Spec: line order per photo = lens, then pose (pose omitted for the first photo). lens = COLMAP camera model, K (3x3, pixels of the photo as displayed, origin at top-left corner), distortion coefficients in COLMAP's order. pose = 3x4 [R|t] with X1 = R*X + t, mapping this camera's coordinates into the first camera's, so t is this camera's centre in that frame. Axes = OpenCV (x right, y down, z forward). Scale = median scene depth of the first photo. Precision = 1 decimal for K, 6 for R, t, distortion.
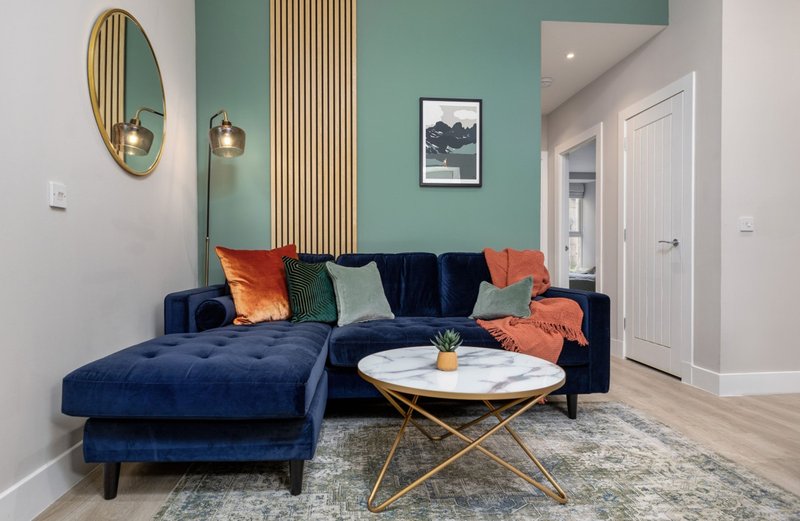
lens RADIAL K [[466.7, 0, 400.0], [0, 466.7, 260.5], [0, 0, 1]] dist [0.013434, -0.000168]
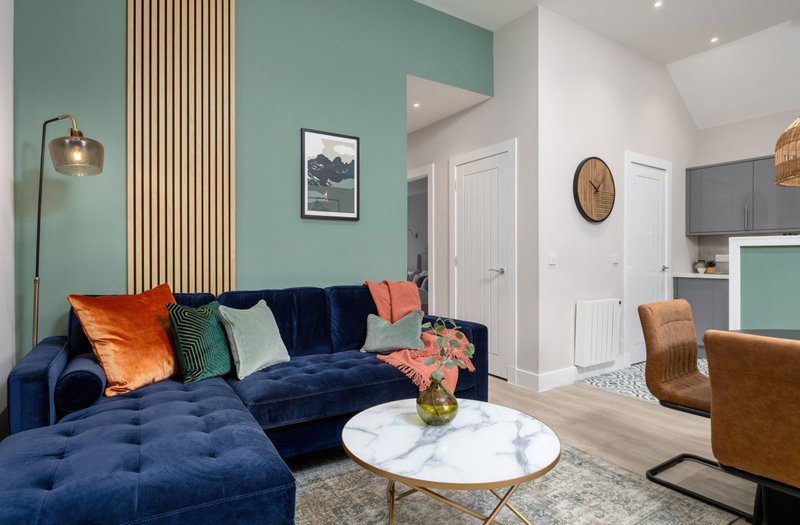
lens RADIAL K [[430.8, 0, 400.0], [0, 430.8, 262.5], [0, 0, 1]] dist [-0.002298, -0.000515]
pose [[0.891513, -0.003297, 0.452984, -0.198212], [0.004044, 0.999992, -0.000682, -0.069623], [-0.452977, 0.002440, 0.891519, 0.109403]]
